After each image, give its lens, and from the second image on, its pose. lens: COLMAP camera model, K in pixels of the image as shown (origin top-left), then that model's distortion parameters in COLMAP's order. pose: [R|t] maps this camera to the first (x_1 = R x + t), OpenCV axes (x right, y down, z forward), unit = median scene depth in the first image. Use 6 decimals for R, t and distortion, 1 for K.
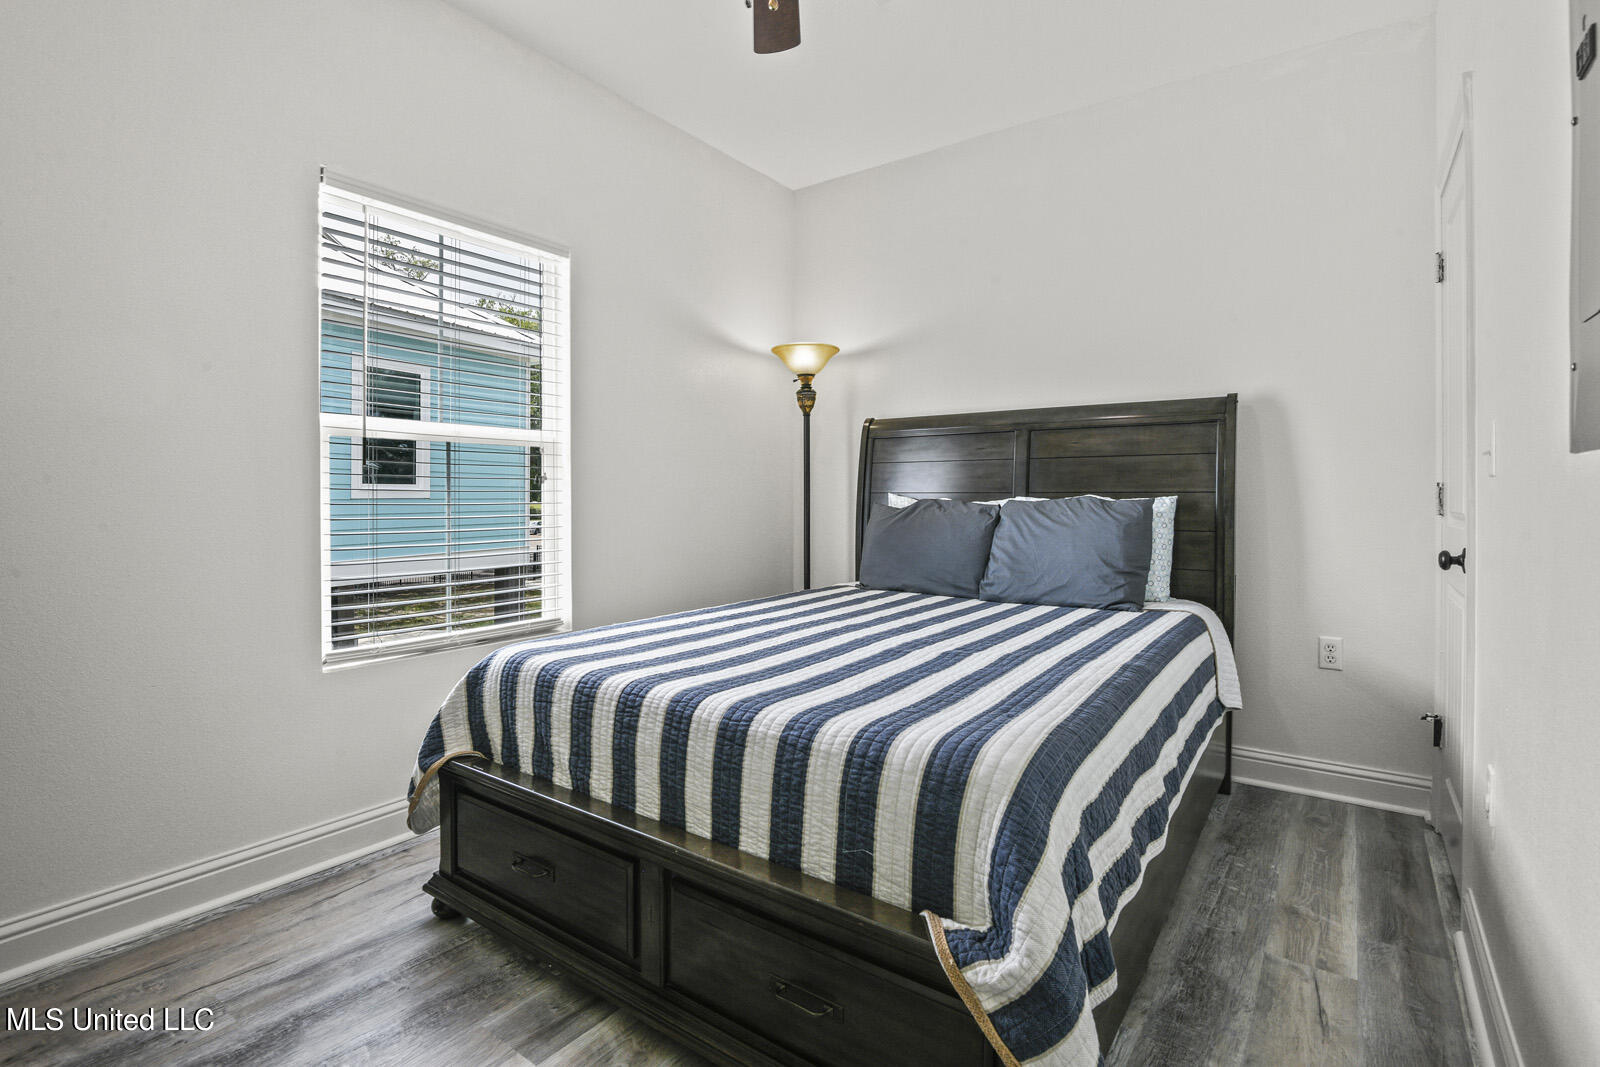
lens RADIAL K [[752.1, 0, 795.5], [0, 752.1, 495.3], [0, 0, 1]] dist [-0.003359, -0.000491]
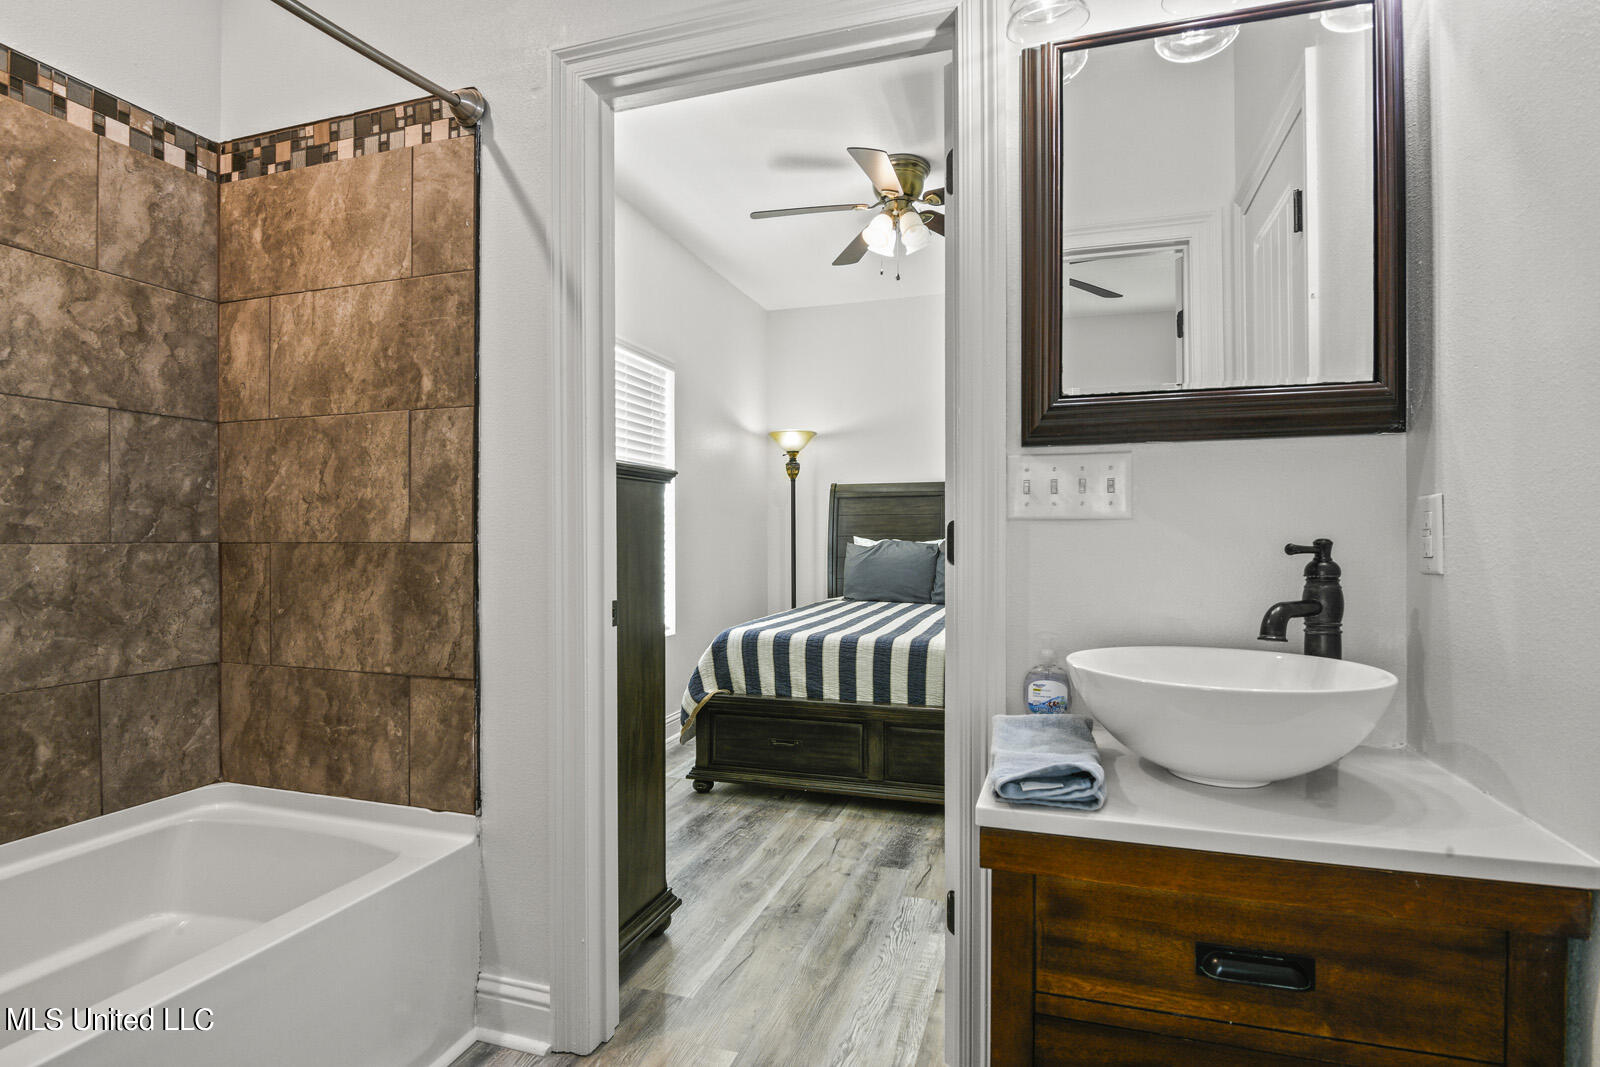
lens RADIAL K [[792.0, 0, 800.0], [0, 792.0, 533.5], [0, 0, 1]] dist [0.000903, 0.000018]
pose [[0.947616, -0.001217, 0.319409, -0.567961], [0.002733, 0.999987, -0.004298, -0.002214], [-0.319399, 0.004946, 0.947607, -0.507609]]
